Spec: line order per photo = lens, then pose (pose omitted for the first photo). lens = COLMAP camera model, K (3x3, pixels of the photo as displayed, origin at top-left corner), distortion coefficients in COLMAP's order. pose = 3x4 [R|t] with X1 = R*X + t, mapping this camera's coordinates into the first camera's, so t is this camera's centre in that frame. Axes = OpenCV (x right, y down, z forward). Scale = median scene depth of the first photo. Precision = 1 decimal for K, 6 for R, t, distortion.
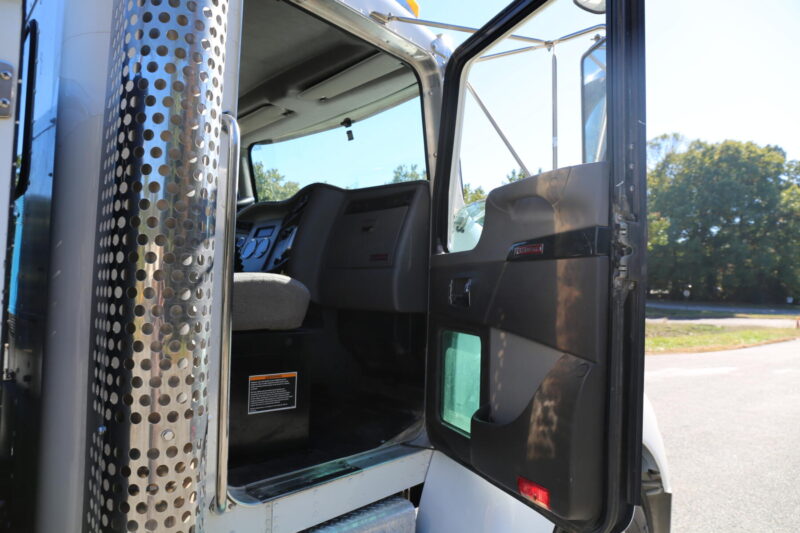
lens RADIAL K [[542.0, 0, 394.9], [0, 542.0, 263.5], [0, 0, 1]] dist [-0.108743, 0.083859]
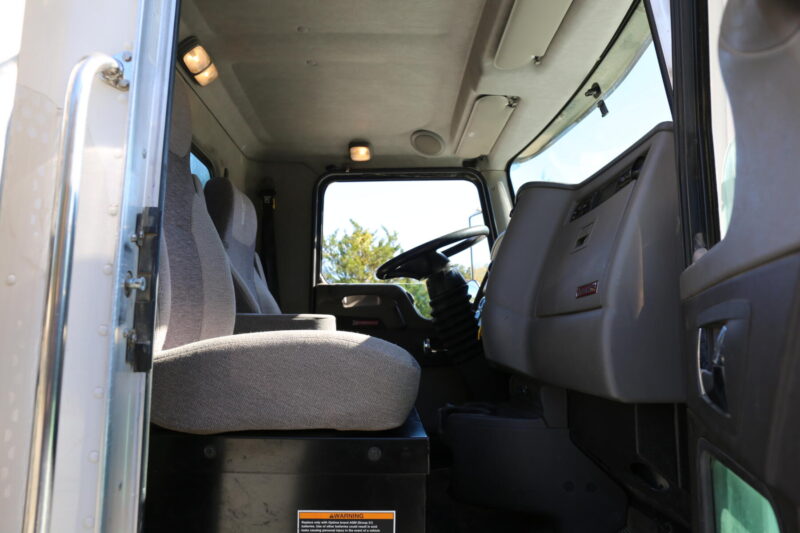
lens RADIAL K [[542.0, 0, 394.9], [0, 542.0, 263.5], [0, 0, 1]] dist [-0.108743, 0.083859]
pose [[0.767845, -0.099987, -0.632785, 0.159560], [0.040482, 0.993344, -0.107838, 0.011373], [0.639355, 0.057187, 0.766782, 0.514925]]
